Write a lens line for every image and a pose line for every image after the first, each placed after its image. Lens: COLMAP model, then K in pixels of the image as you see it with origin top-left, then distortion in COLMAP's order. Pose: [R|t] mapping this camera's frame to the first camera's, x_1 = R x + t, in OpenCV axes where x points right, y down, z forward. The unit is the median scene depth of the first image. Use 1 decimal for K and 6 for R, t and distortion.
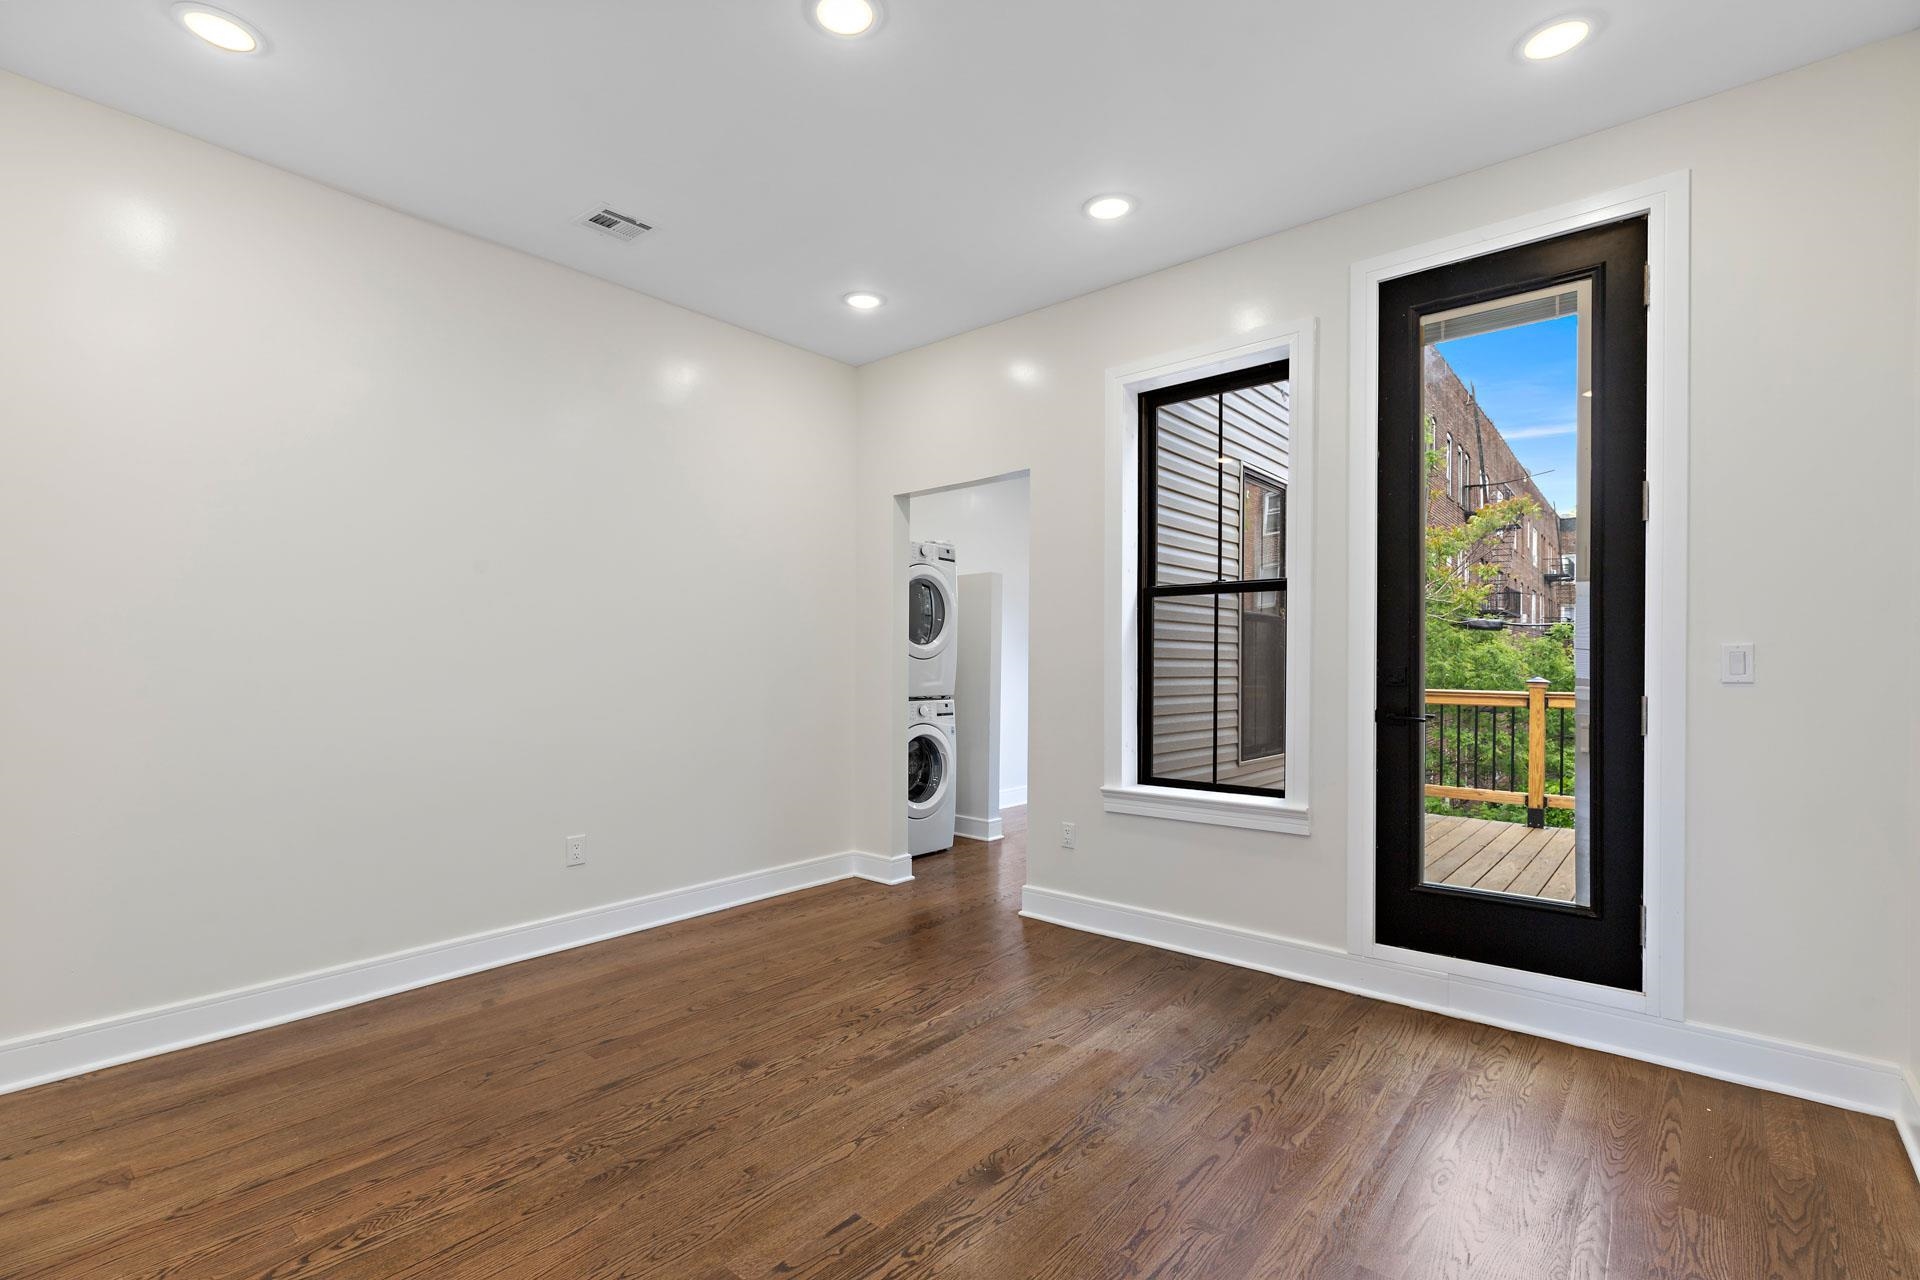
lens RADIAL K [[863.9, 0, 973.3], [0, 863.9, 669.7], [0, 0, 1]] dist [0.007192, -0.000786]
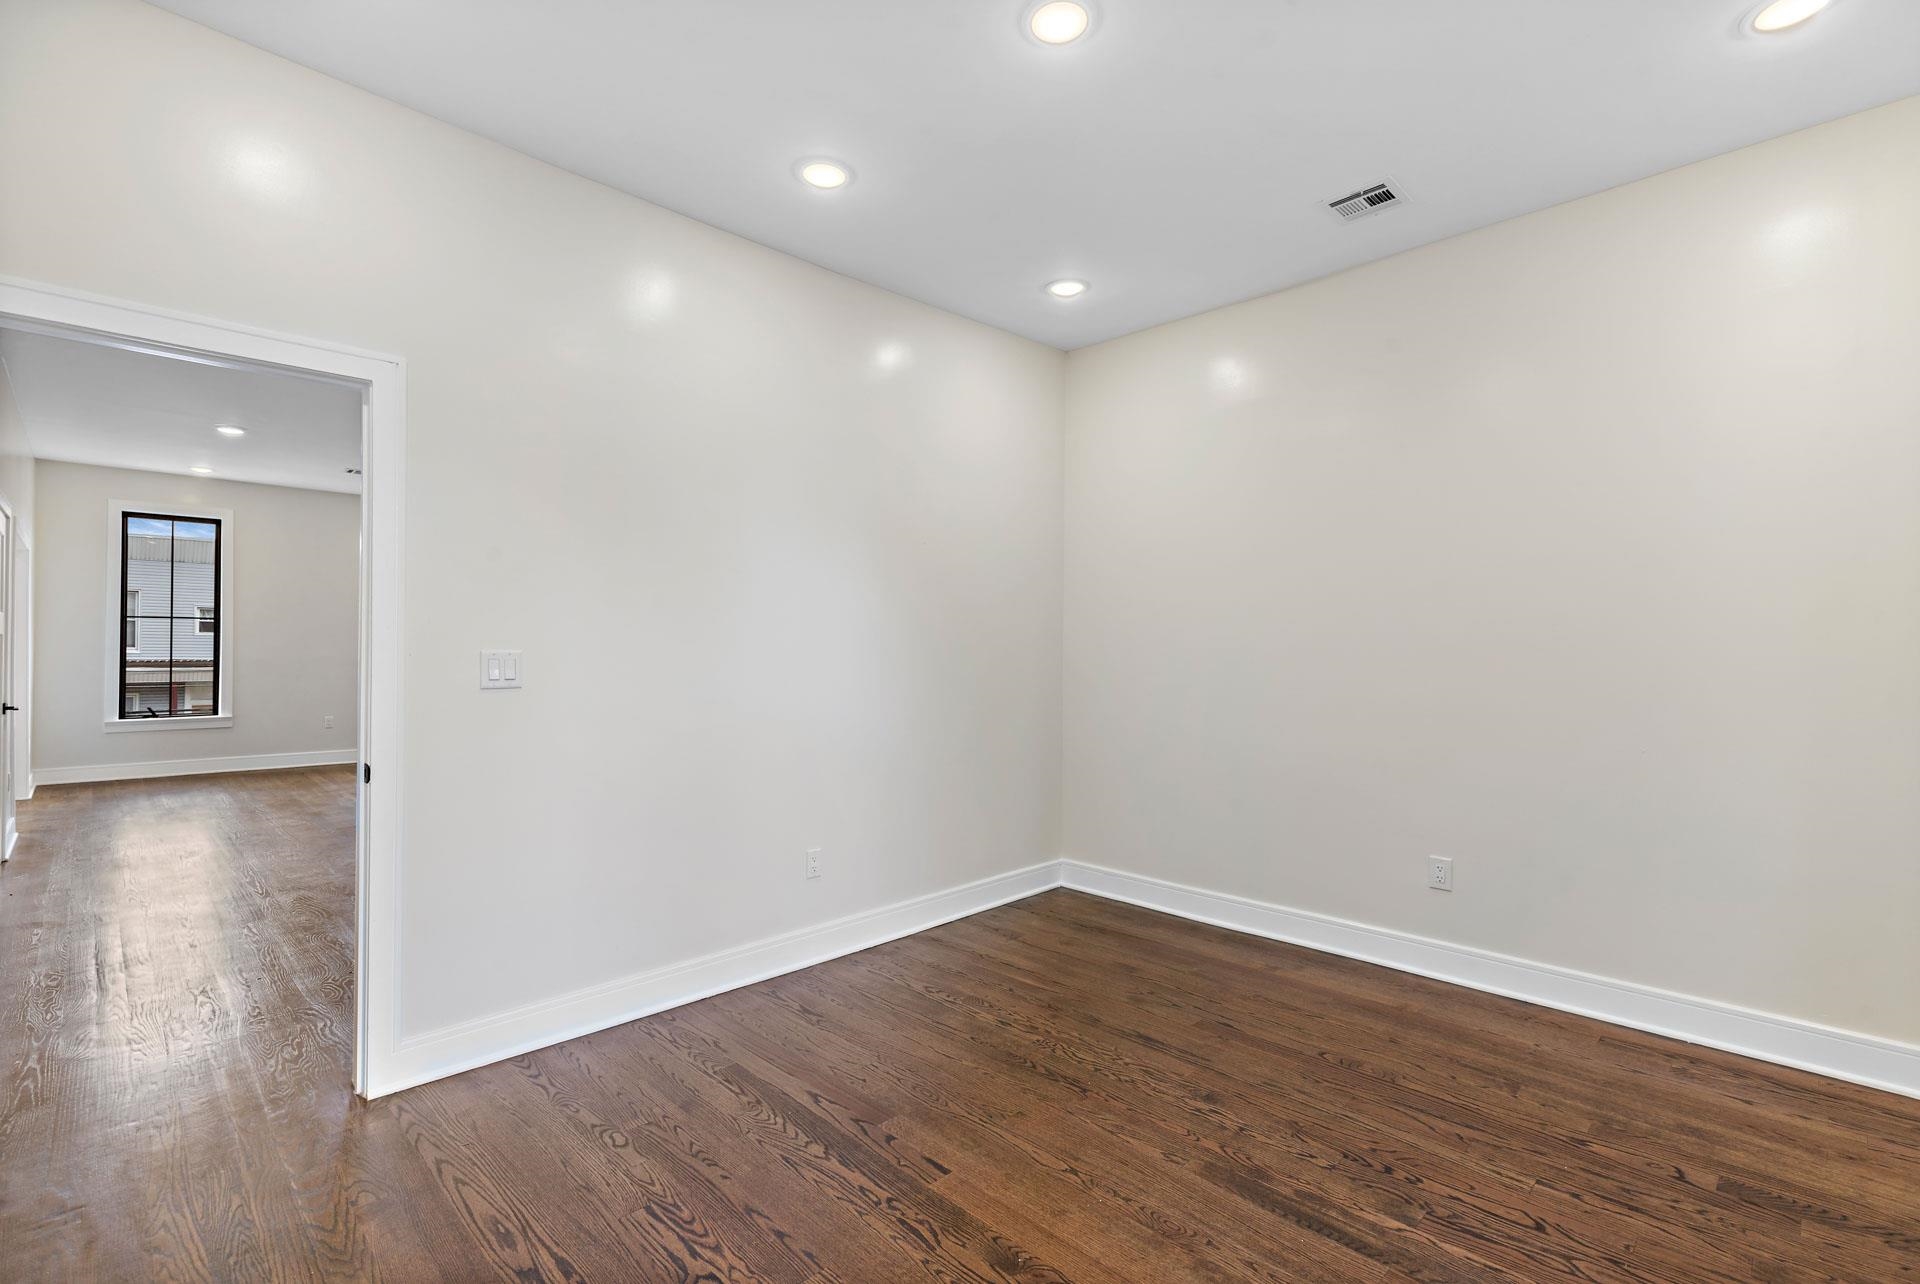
lens RADIAL K [[863.9, 0, 949.5], [0, 863.9, 655.3], [0, 0, 1]] dist [0.007192, -0.000786]
pose [[-0.087981, 0.000296, -0.996122, 0.650099], [-0.018257, 0.999831, 0.001909, -0.017144], [0.995955, 0.018355, -0.087961, 0.738167]]
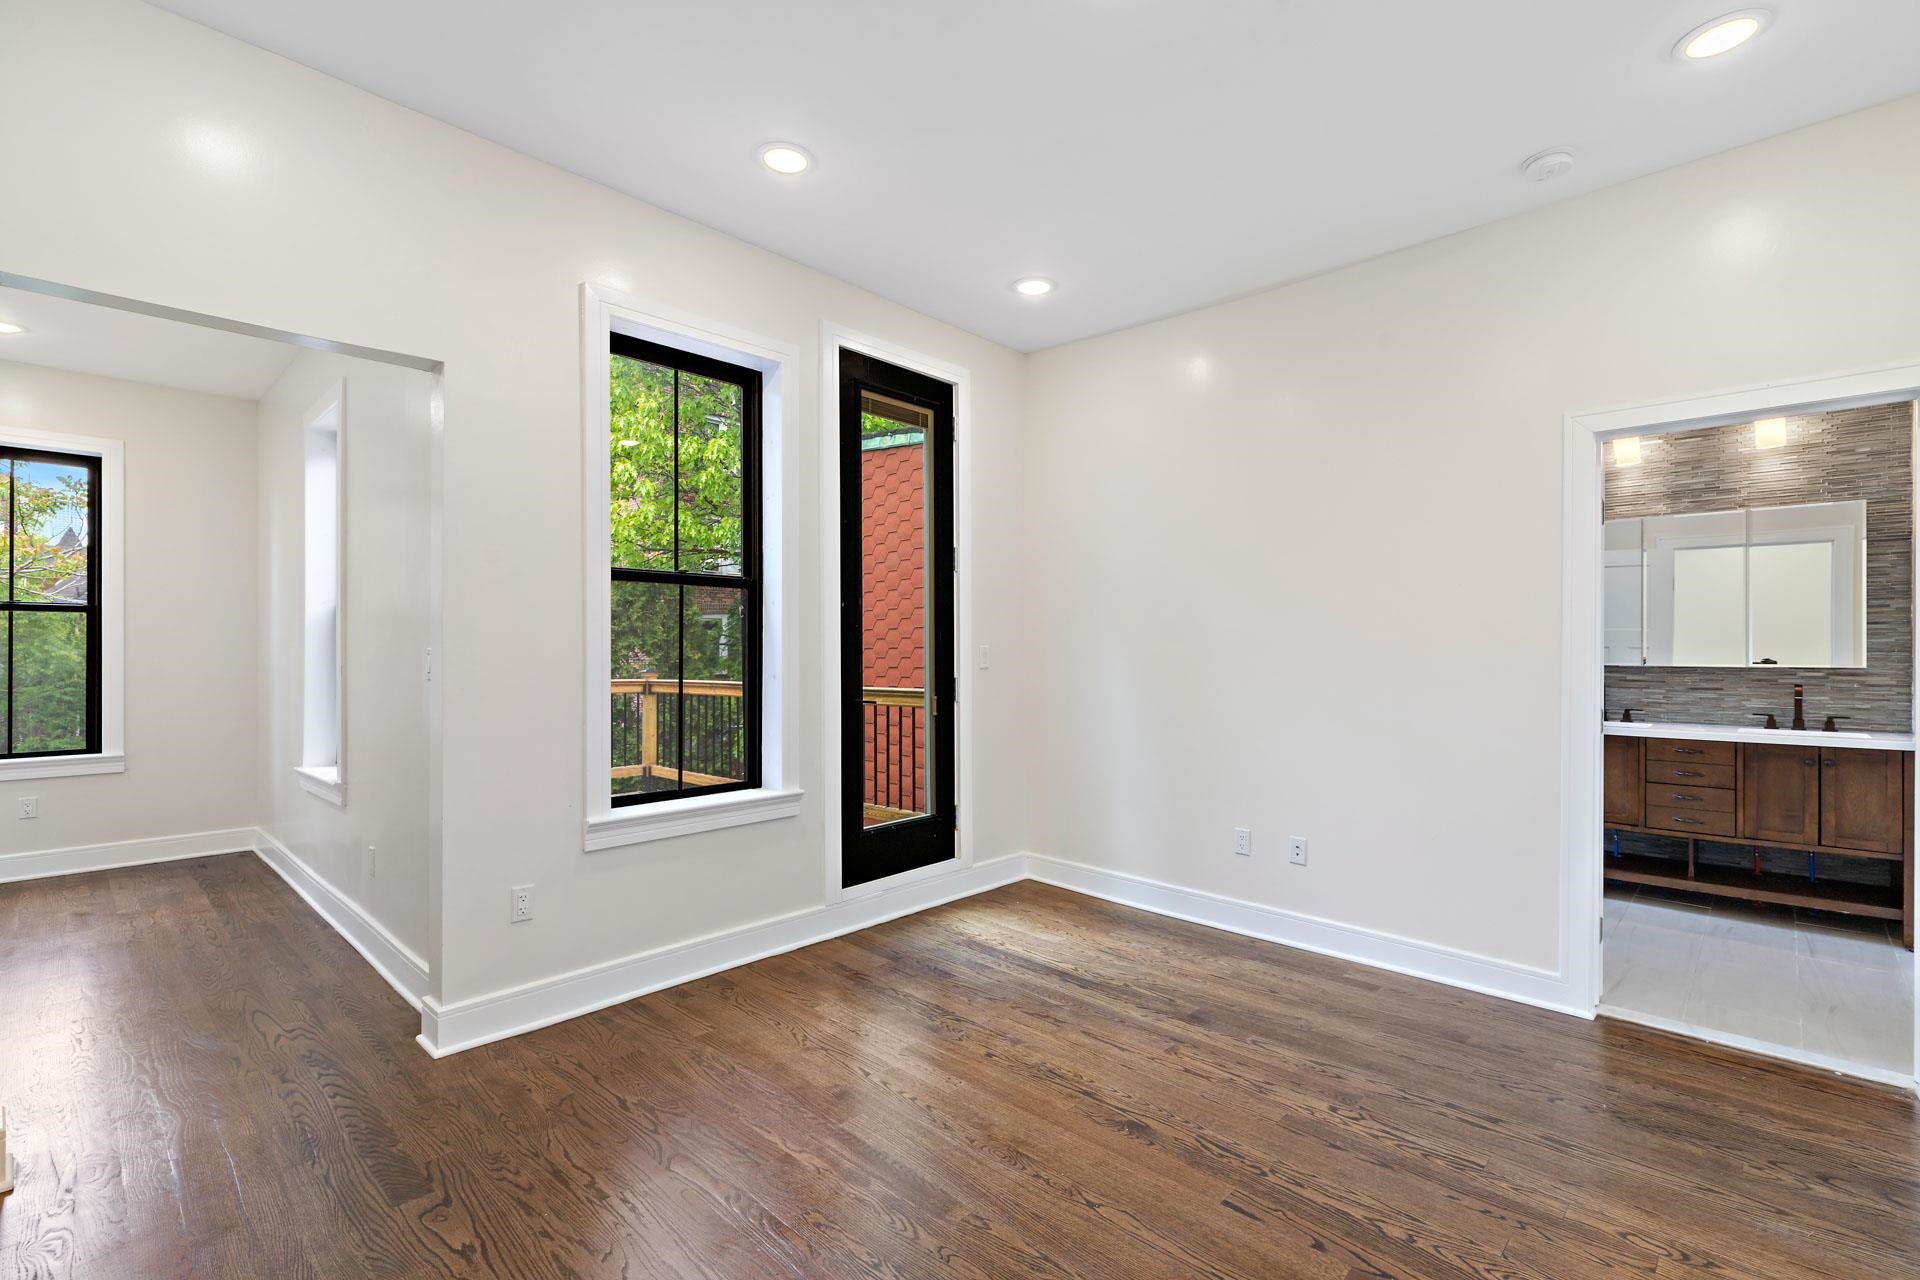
lens RADIAL K [[863.9, 0, 926.9], [0, 863.9, 653.3], [0, 0, 1]] dist [0.007192, -0.000786]
pose [[0.083087, -0.004013, 0.996534, -0.807869], [0.008291, 0.999960, 0.003336, -0.019830], [-0.996508, 0.007985, 0.083117, 0.857046]]
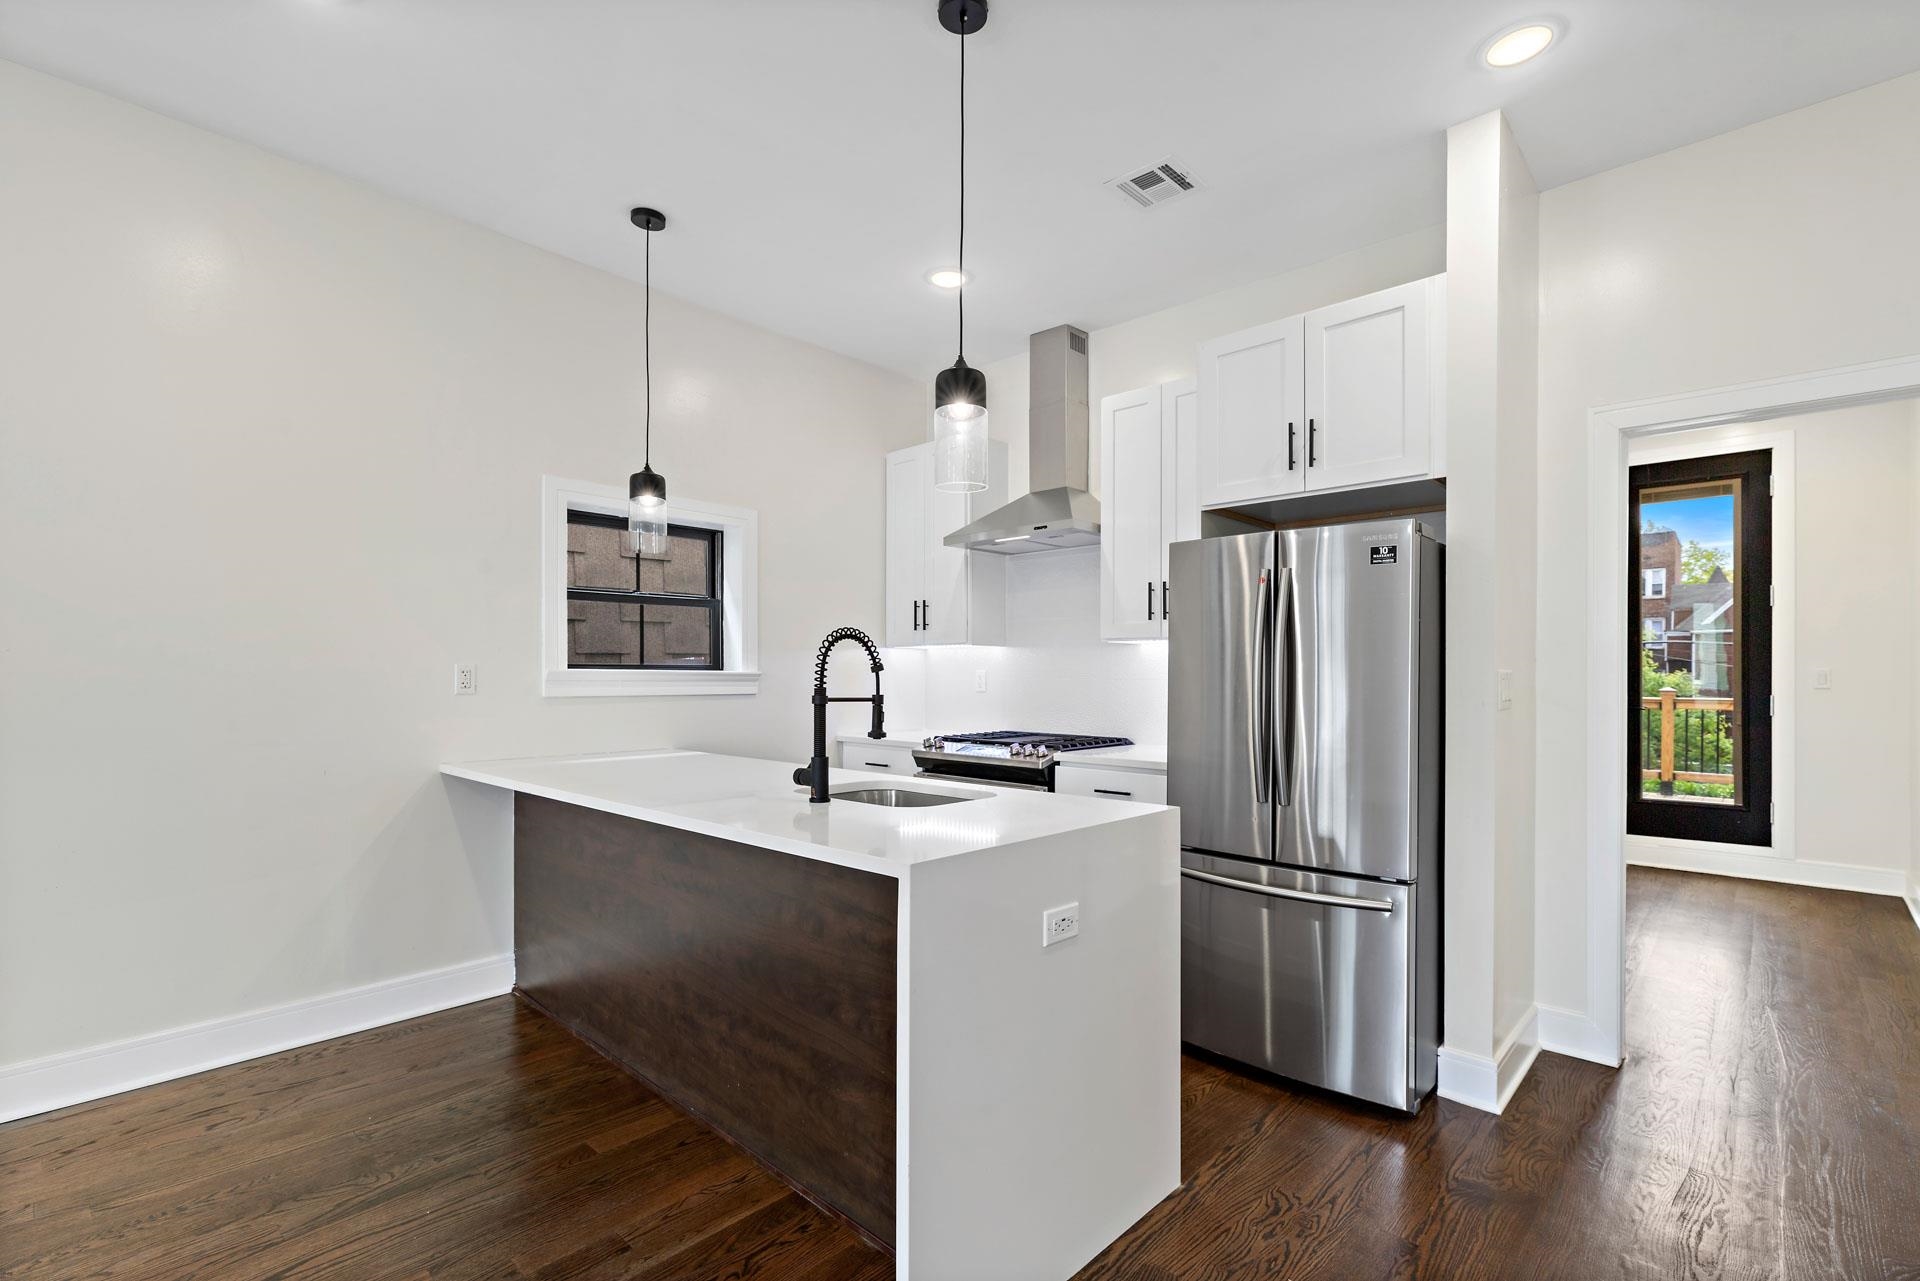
lens RADIAL K [[863.9, 0, 979.3], [0, 863.9, 664.8], [0, 0, 1]] dist [0.007192, -0.000786]
pose [[0.999116, 0.005651, -0.041659, -0.865530], [-0.006346, 0.999842, -0.016582, 0.006677], [0.041559, 0.016832, 0.998994, -0.958159]]
